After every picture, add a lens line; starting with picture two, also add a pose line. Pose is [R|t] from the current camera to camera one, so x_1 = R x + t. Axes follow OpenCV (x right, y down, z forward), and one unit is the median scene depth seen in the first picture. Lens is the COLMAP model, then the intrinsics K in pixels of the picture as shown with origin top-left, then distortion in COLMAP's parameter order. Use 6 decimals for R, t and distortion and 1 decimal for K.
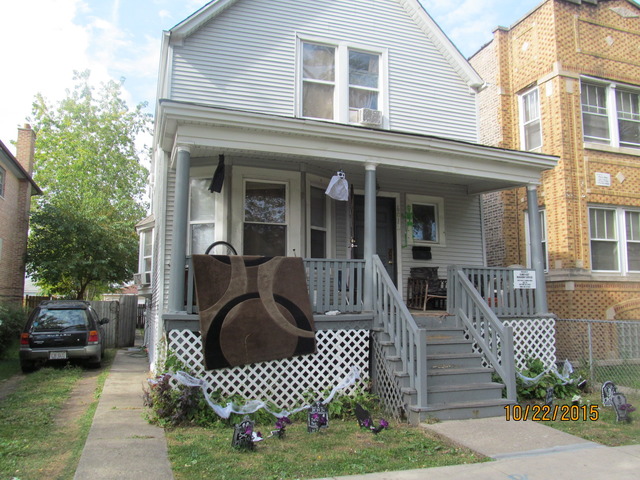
lens RADIAL K [[534.1, 0, 320.9], [0, 534.1, 239.9], [0, 0, 1]] dist [-0.054853, 0.023405]
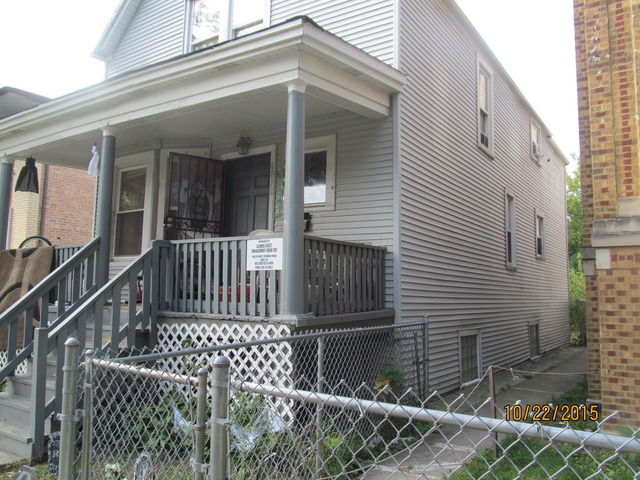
lens RADIAL K [[534.1, 0, 319.6], [0, 534.1, 240.2], [0, 0, 1]] dist [-0.054853, 0.023405]
pose [[0.597547, -0.078499, -0.797982, 0.803473], [0.086471, 0.995701, -0.033198, 0.076856], [0.797158, -0.049165, 0.601766, 0.642046]]
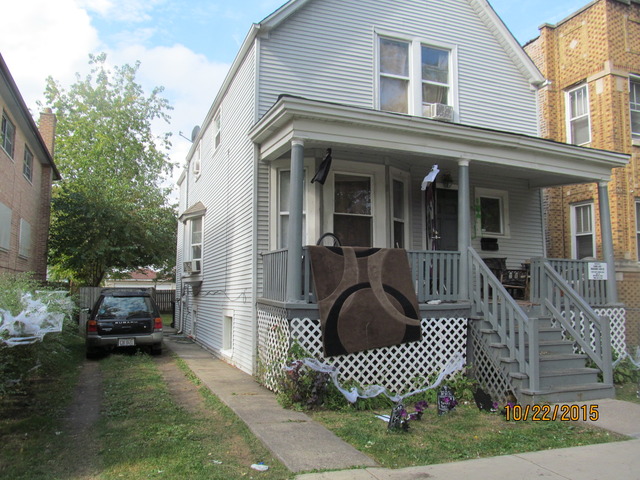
lens RADIAL K [[534.1, 0, 318.2], [0, 534.1, 240.9], [0, 0, 1]] dist [-0.054853, 0.023405]
pose [[0.999406, 0.008834, 0.033321, -0.189963], [-0.009754, 0.999572, 0.027563, -0.007801], [-0.033063, -0.027872, 0.999065, -0.027018]]
